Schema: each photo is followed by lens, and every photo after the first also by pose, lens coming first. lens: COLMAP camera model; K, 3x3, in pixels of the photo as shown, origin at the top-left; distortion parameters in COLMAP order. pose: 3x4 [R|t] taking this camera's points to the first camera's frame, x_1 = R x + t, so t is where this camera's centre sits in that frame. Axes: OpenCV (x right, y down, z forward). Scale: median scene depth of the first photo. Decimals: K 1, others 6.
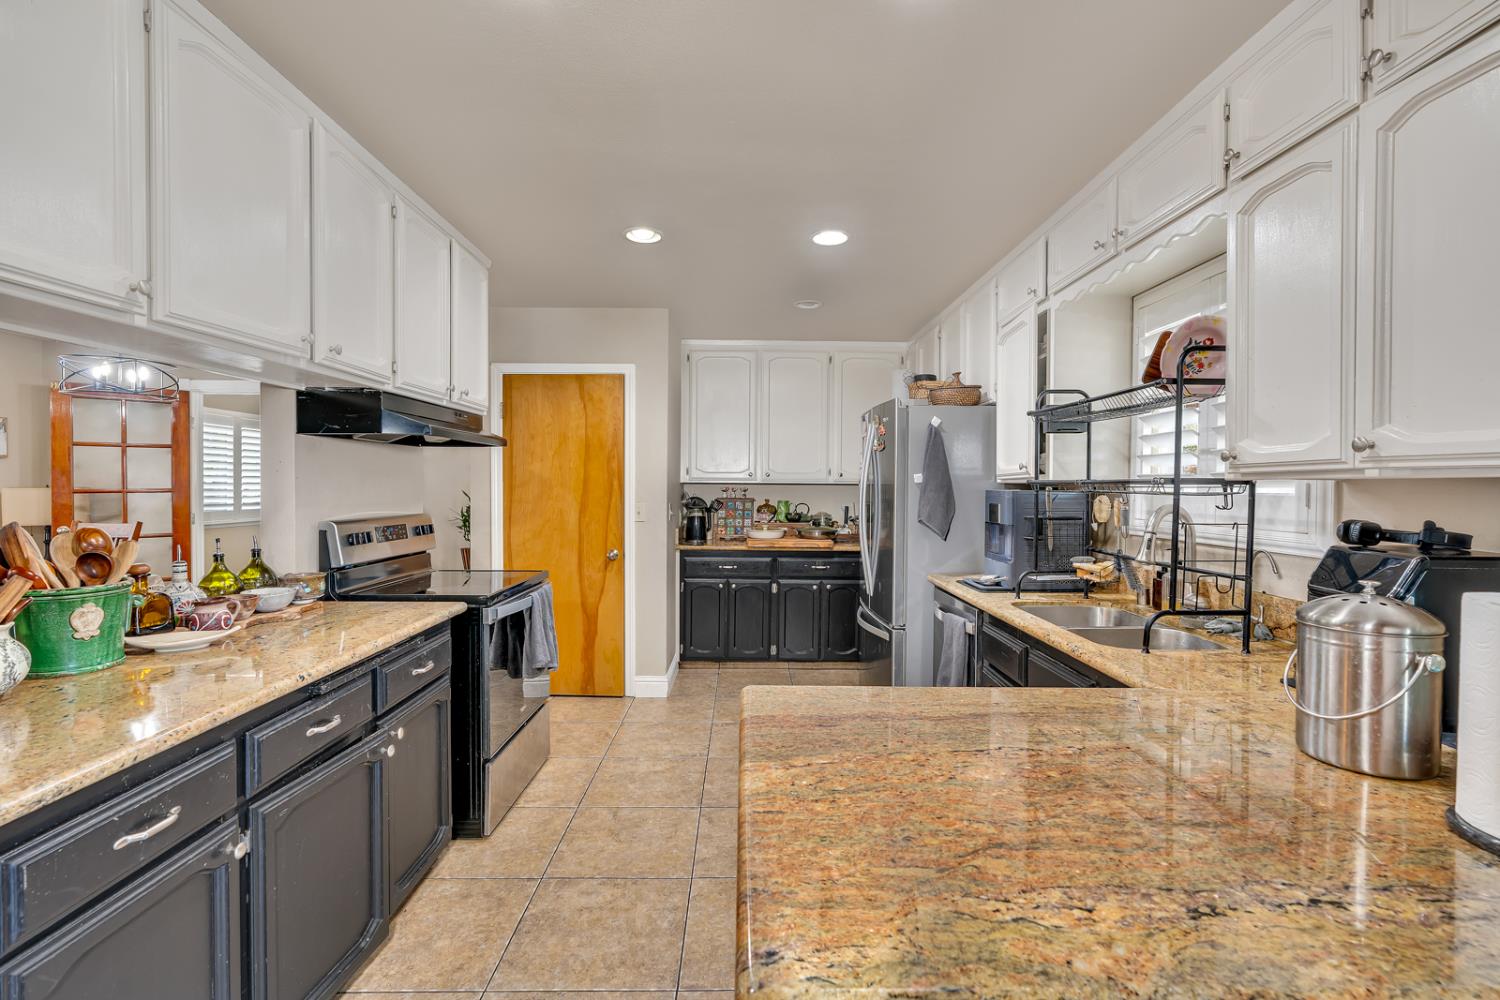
lens RADIAL K [[678.4, 0, 757.7], [0, 678.4, 496.1], [0, 0, 1]] dist [-0.009941, 0.005147]
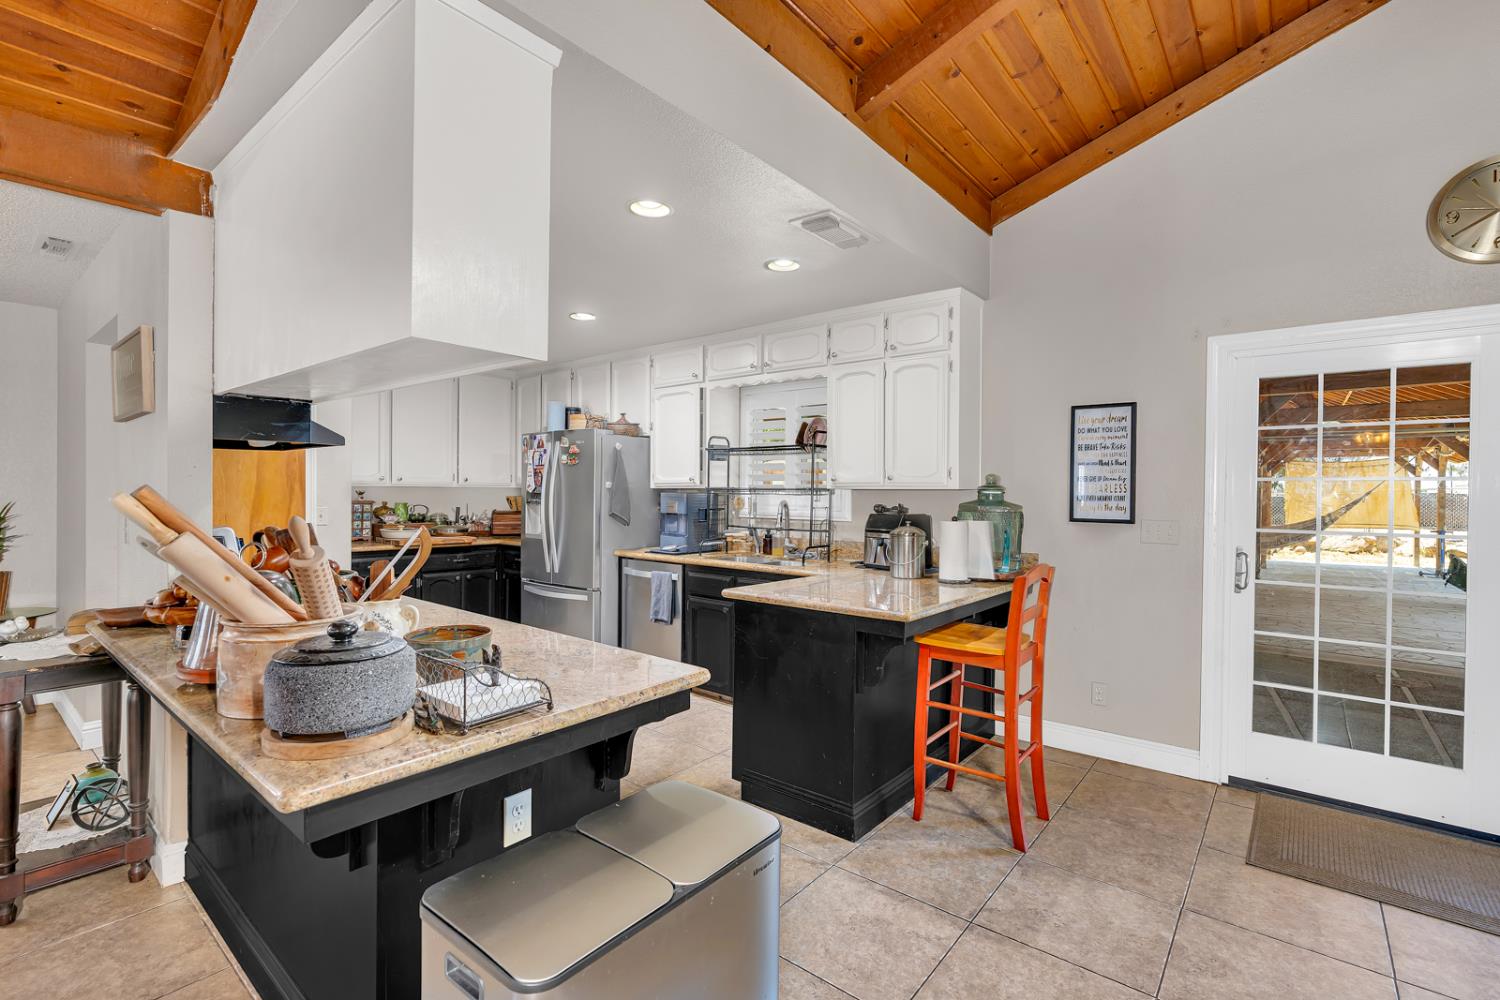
lens RADIAL K [[678.4, 0, 757.7], [0, 678.4, 496.1], [0, 0, 1]] dist [-0.009941, 0.005147]
pose [[0.645276, -0.001441, 0.763948, -0.542911], [0.005534, 0.999981, -0.002788, 0.002925], [-0.763930, 0.006026, 0.645271, -0.144885]]
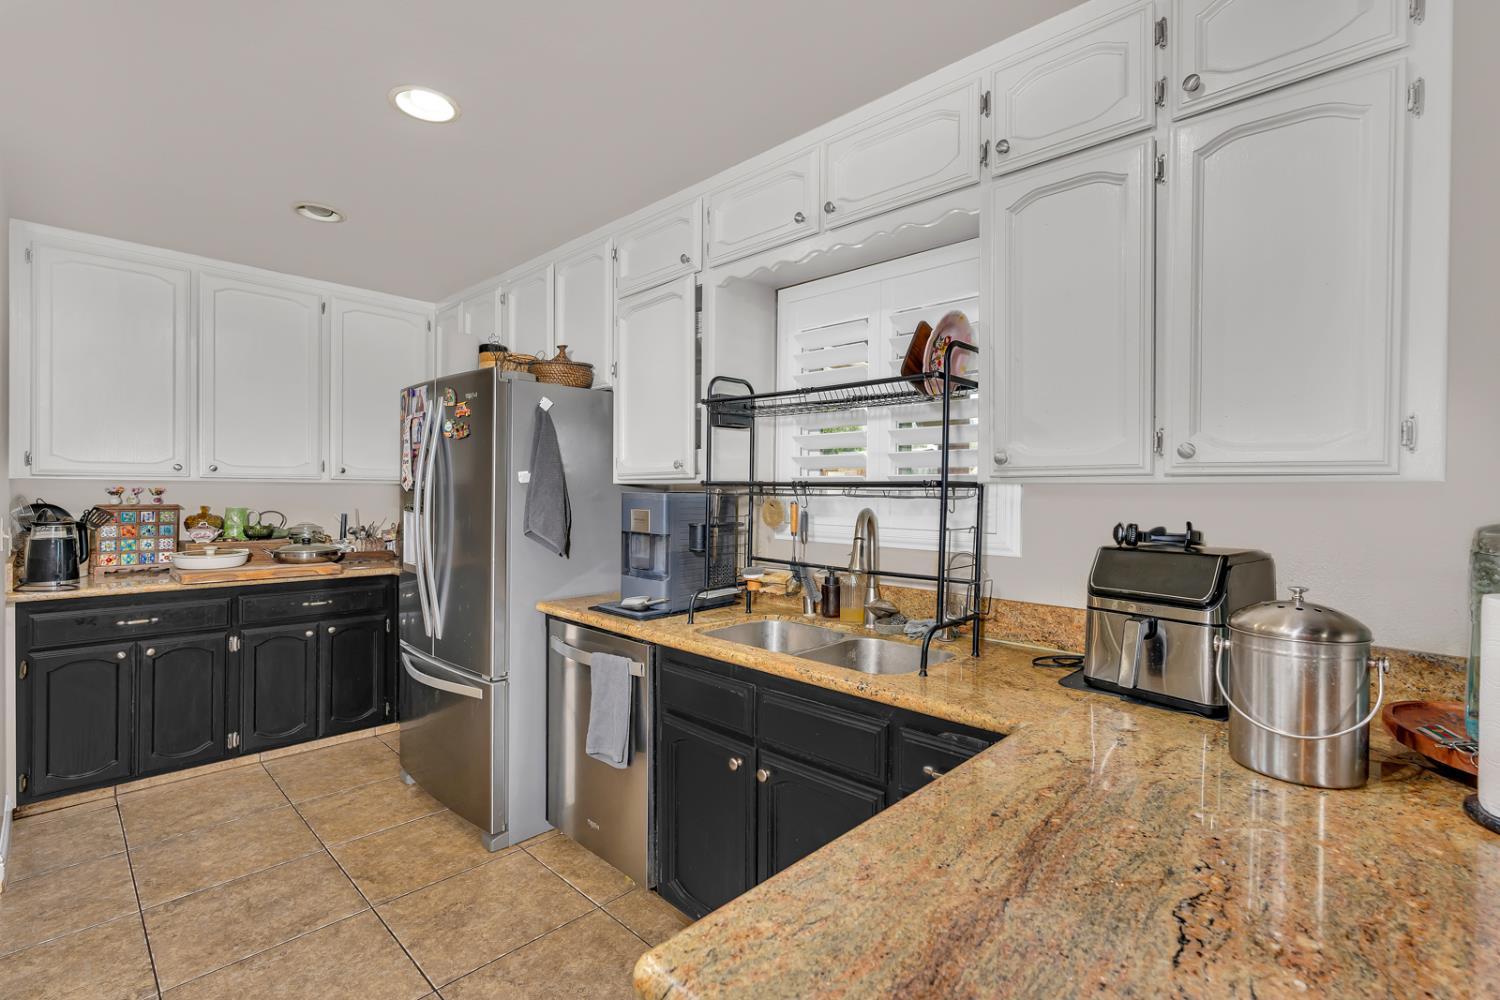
lens RADIAL K [[678.4, 0, 757.7], [0, 678.4, 496.1], [0, 0, 1]] dist [-0.009941, 0.005147]
pose [[0.703527, -0.006126, 0.710642, -0.096030], [0.006245, 0.999978, 0.002438, -0.004217], [-0.710641, 0.002722, 0.703550, 0.231524]]
